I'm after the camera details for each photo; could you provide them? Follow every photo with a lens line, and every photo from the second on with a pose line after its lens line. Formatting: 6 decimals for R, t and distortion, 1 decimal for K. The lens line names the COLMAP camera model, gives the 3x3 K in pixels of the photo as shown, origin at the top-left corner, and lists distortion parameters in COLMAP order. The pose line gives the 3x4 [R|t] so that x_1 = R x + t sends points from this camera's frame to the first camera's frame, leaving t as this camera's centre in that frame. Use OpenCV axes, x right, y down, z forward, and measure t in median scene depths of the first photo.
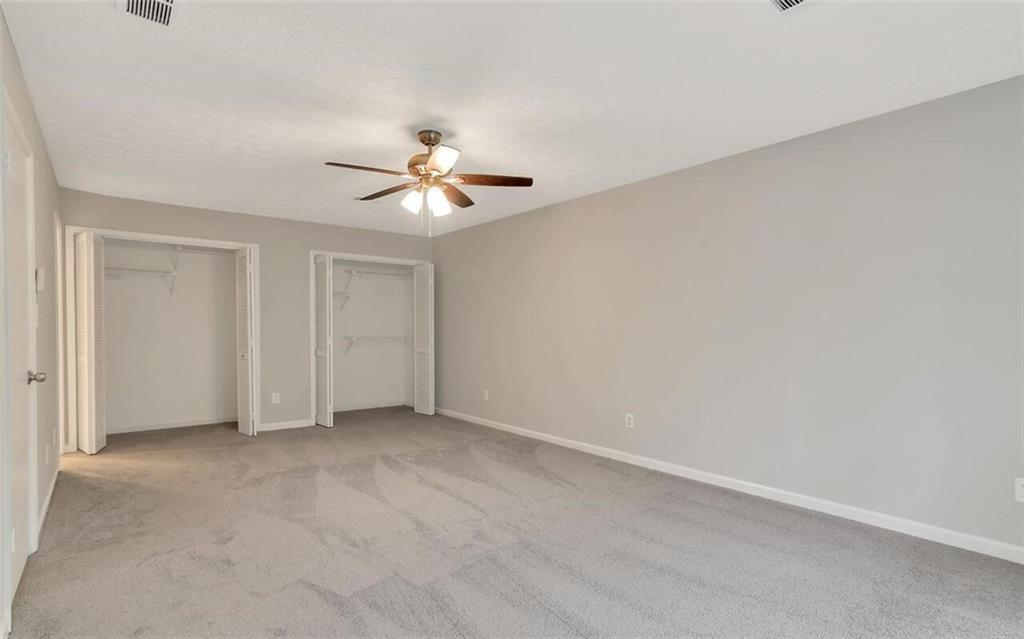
lens RADIAL K [[508.9, 0, 505.7], [0, 508.9, 341.1], [0, 0, 1]] dist [-0.002222, 0.000182]
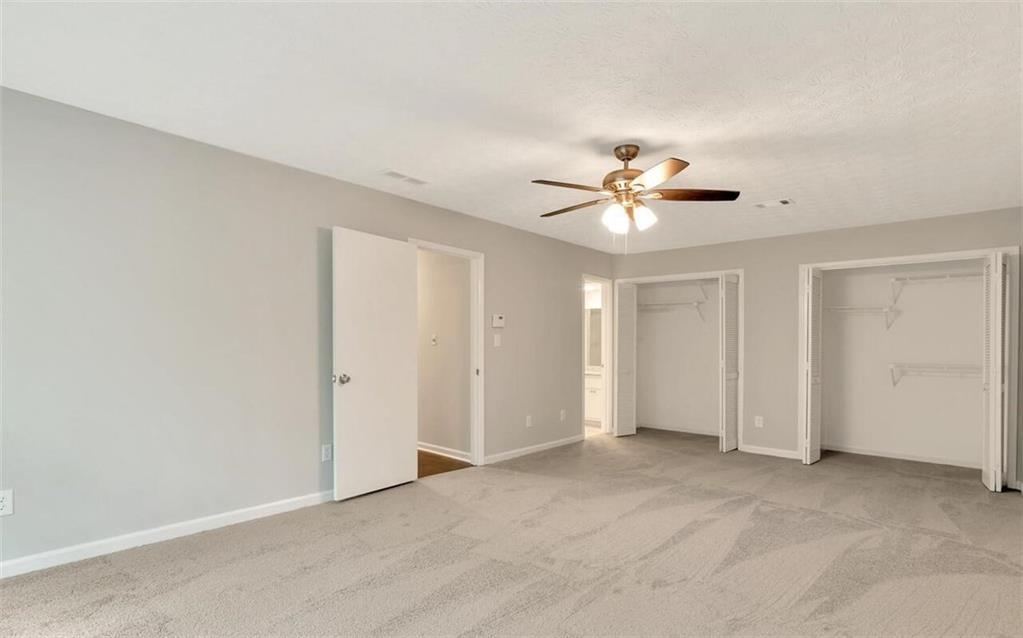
lens RADIAL K [[508.4, 0, 505.2], [0, 508.4, 340.6], [0, 0, 1]] dist [-0.002222, 0.000182]
pose [[0.177831, -0.014139, -0.983959, 0.561922], [-0.041110, 0.998917, -0.021784, -0.002431], [0.983202, 0.044324, 0.177057, 0.448752]]
